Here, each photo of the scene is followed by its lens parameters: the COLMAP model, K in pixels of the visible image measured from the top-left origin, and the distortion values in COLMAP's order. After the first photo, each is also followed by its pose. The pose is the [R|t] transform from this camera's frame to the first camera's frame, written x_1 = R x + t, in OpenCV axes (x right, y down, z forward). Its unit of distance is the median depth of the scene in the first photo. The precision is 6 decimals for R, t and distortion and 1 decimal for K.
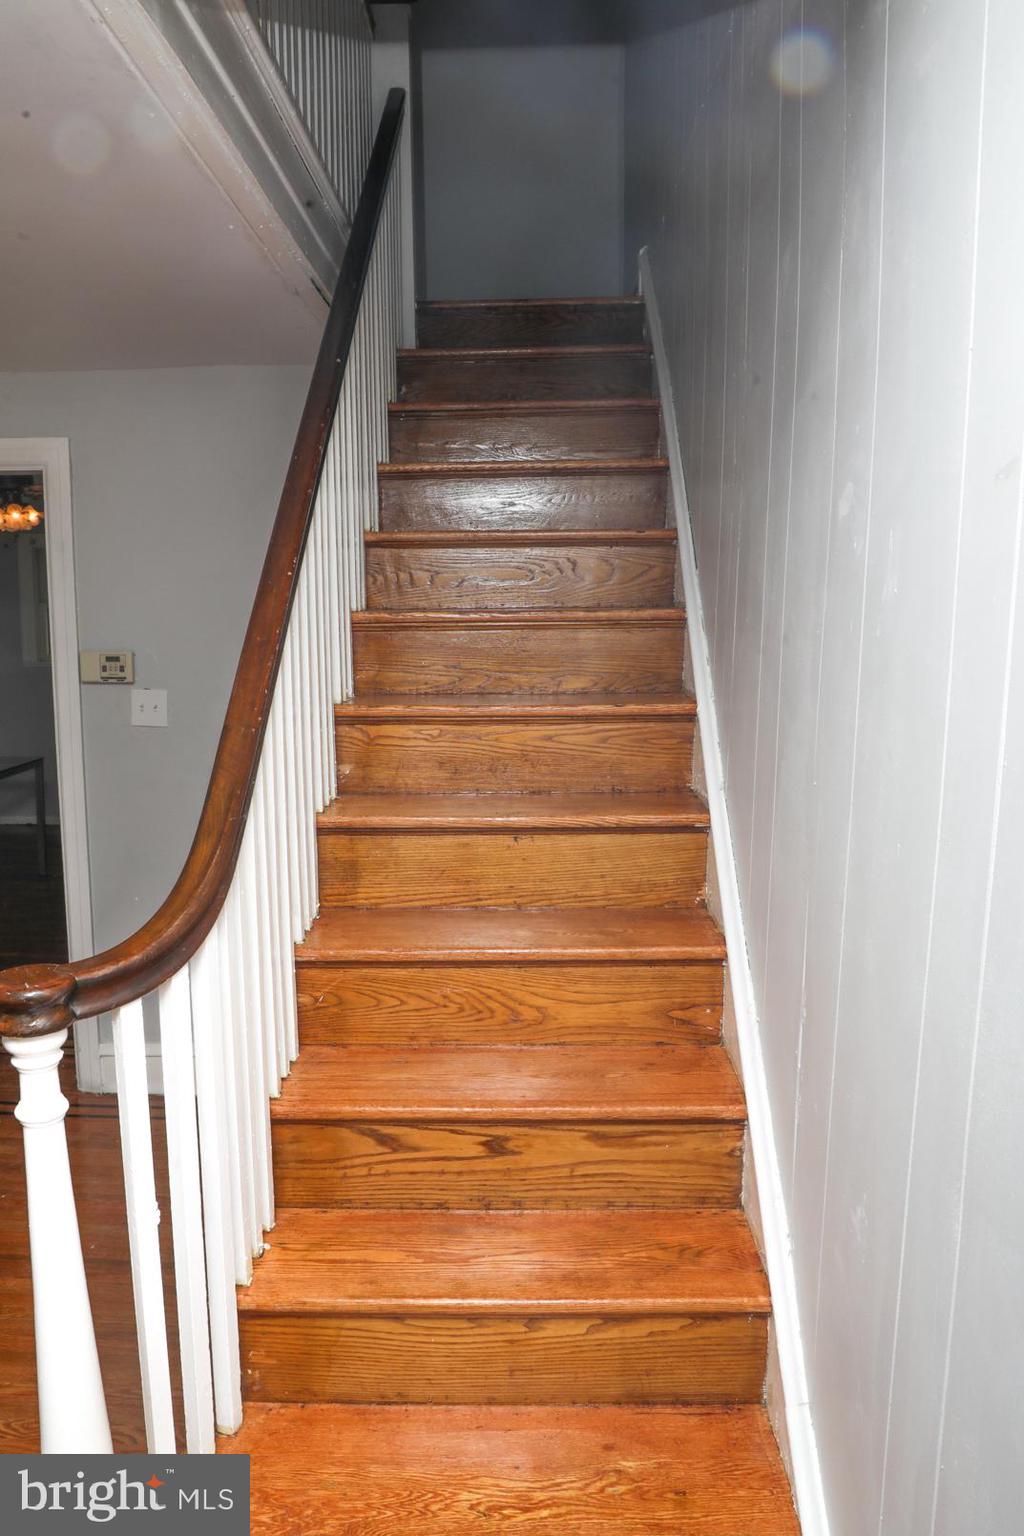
lens RADIAL K [[1043.5, 0, 509.5], [0, 1043.5, 756.7], [0, 0, 1]] dist [-0.080896, 0.036888]
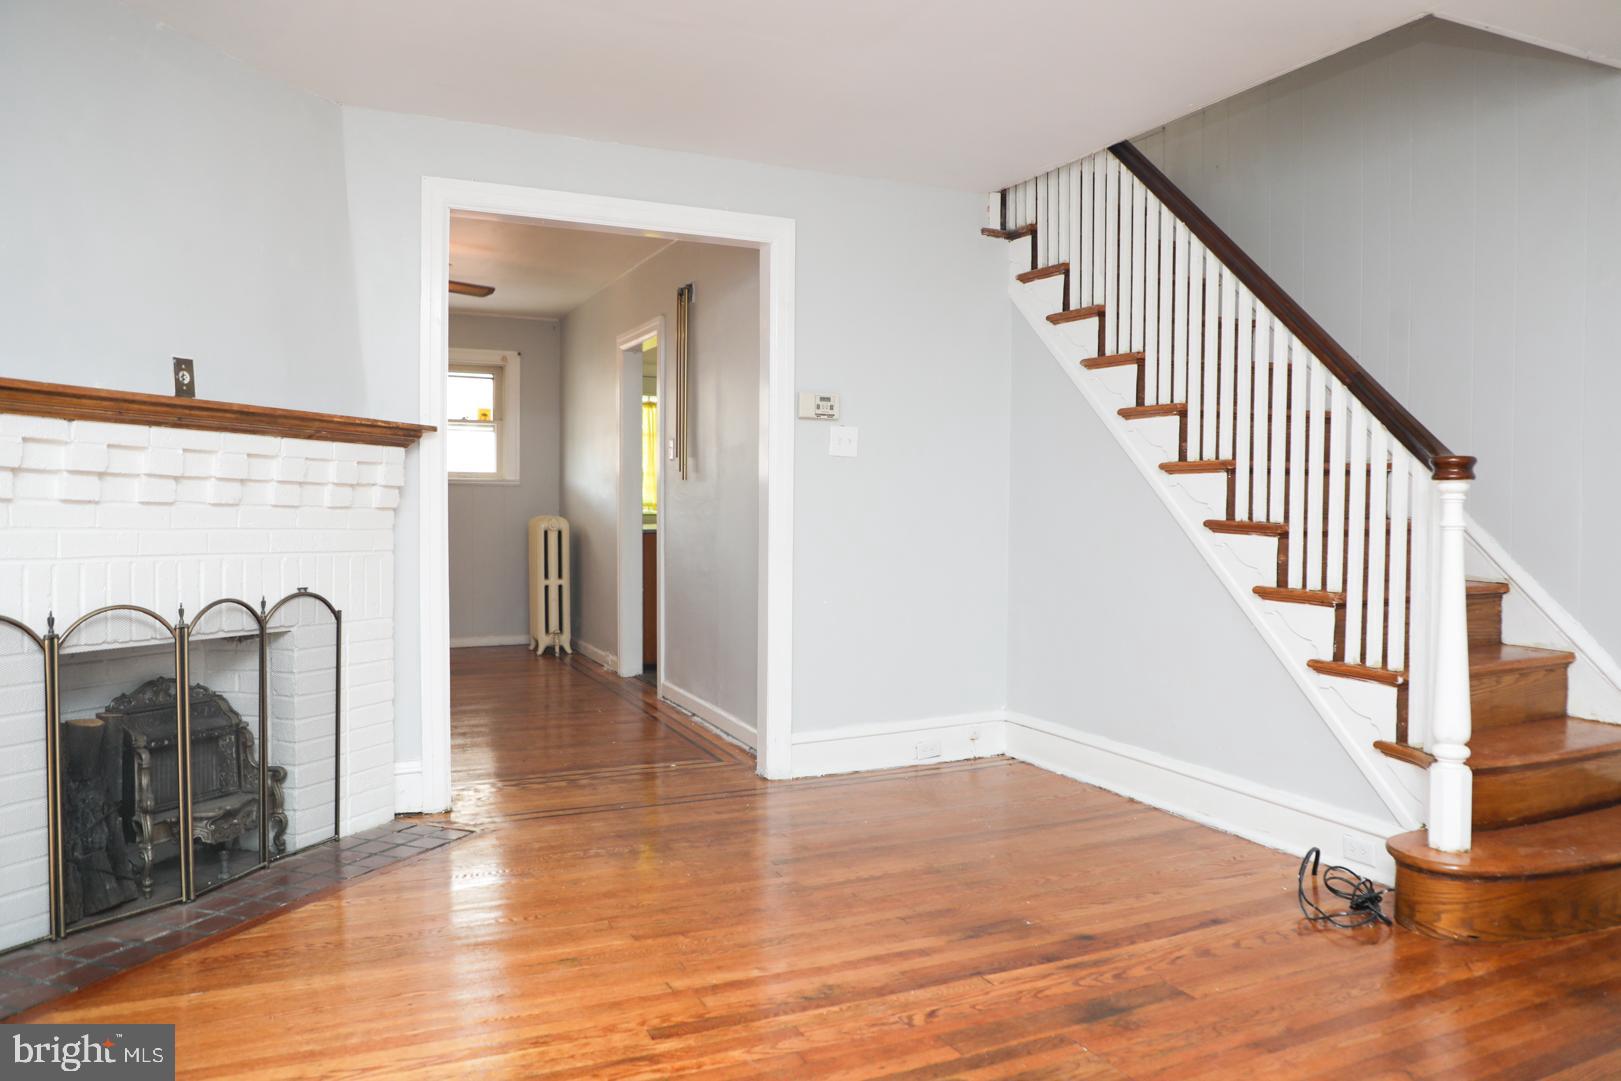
lens RADIAL K [[1123.4, 0, 819.8], [0, 1123.4, 536.9], [0, 0, 1]] dist [-0.083354, 0.045615]
pose [[0.889200, -0.009920, 0.457412, -1.651072], [0.066162, 0.992044, -0.107102, 0.344611], [-0.452710, 0.125499, 0.882782, -0.244771]]
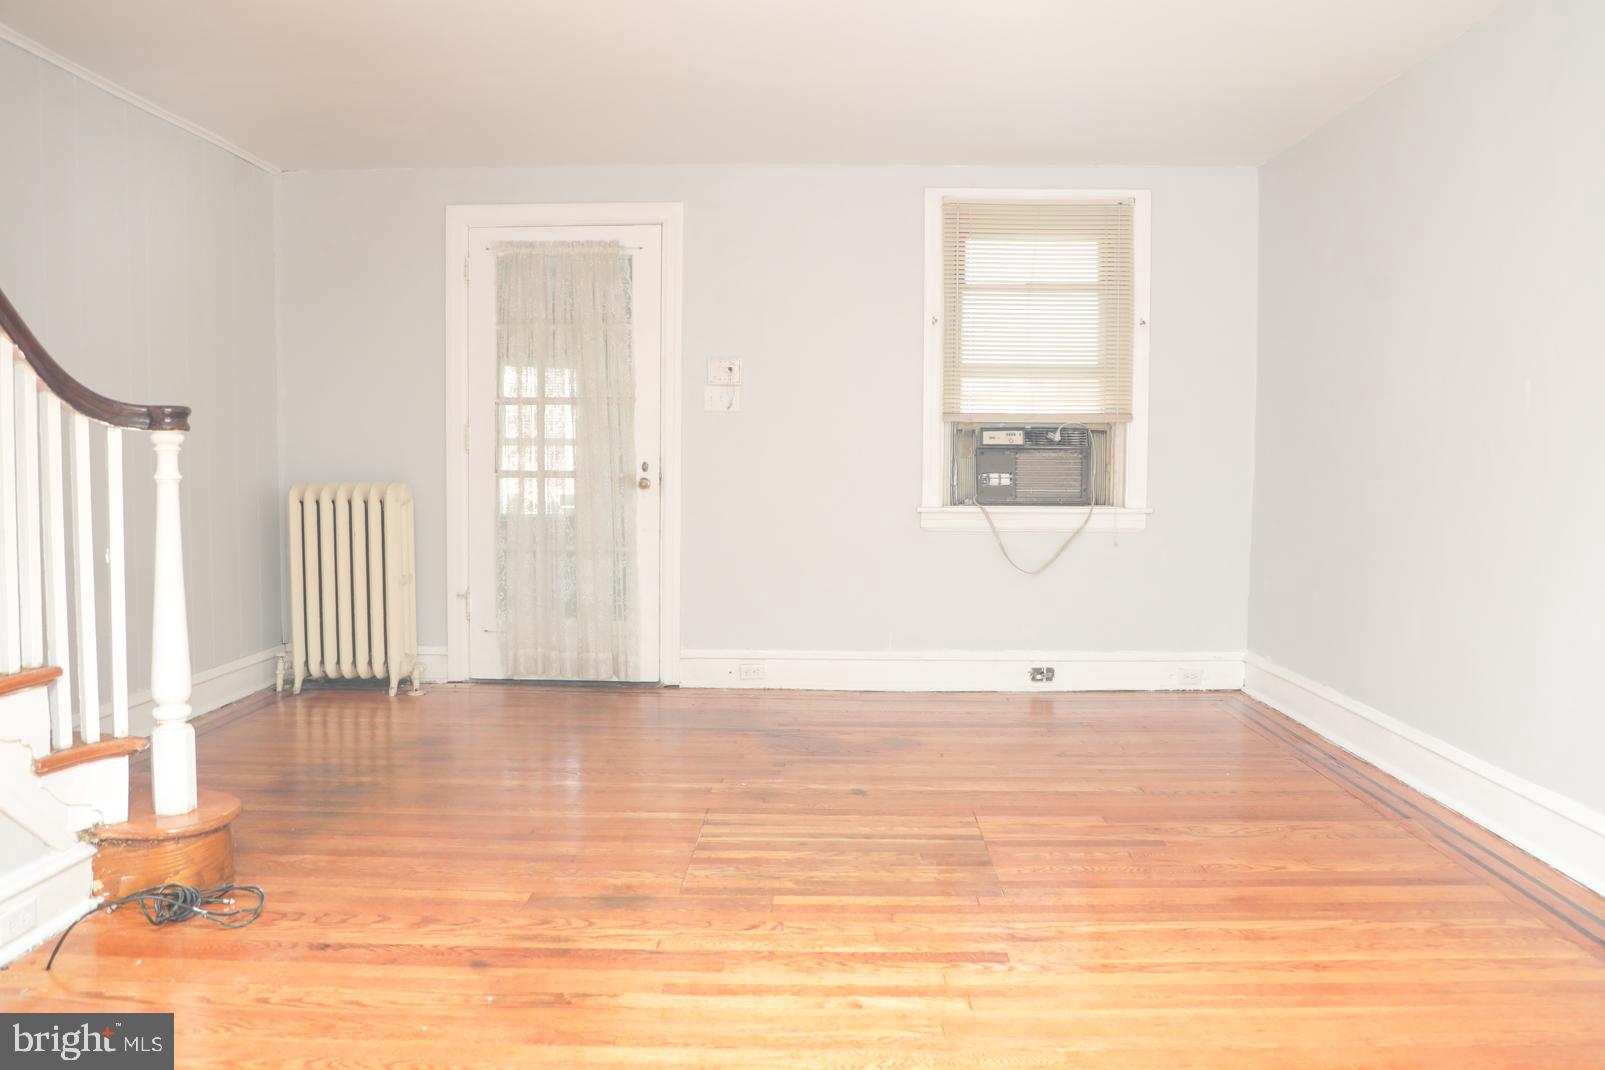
lens RADIAL K [[1112.3, 0, 811.7], [0, 1112.3, 531.5], [0, 0, 1]] dist [-0.083354, 0.045615]
pose [[-0.999759, -0.008192, -0.020390, -1.061130], [-0.012518, 0.974957, 0.222042, -0.002614], [0.018061, 0.222244, -0.974824, 1.923402]]
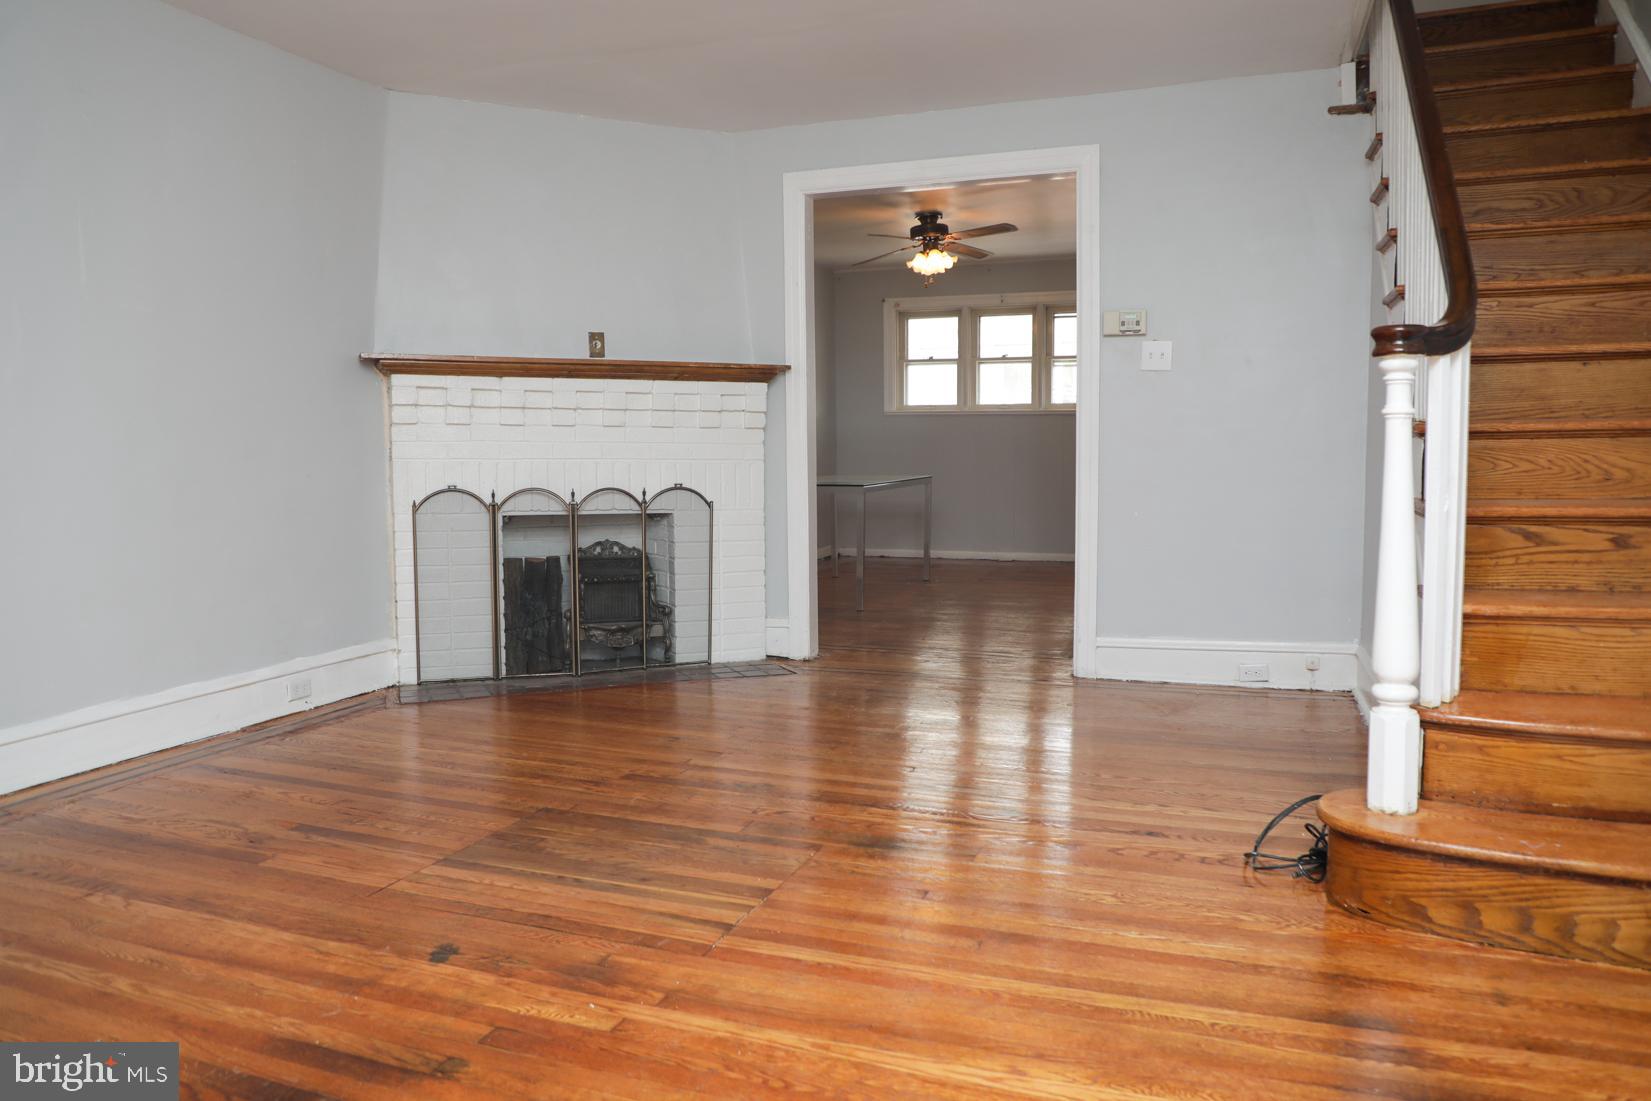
lens RADIAL K [[1121.6, 0, 833.2], [0, 1121.6, 548.2], [0, 0, 1]] dist [-0.080896, 0.036888]
pose [[0.950364, 0.016484, -0.310702, -0.502219], [-0.035808, 0.997755, -0.056594, 0.456064], [0.309072, 0.064911, 0.948821, -0.614474]]
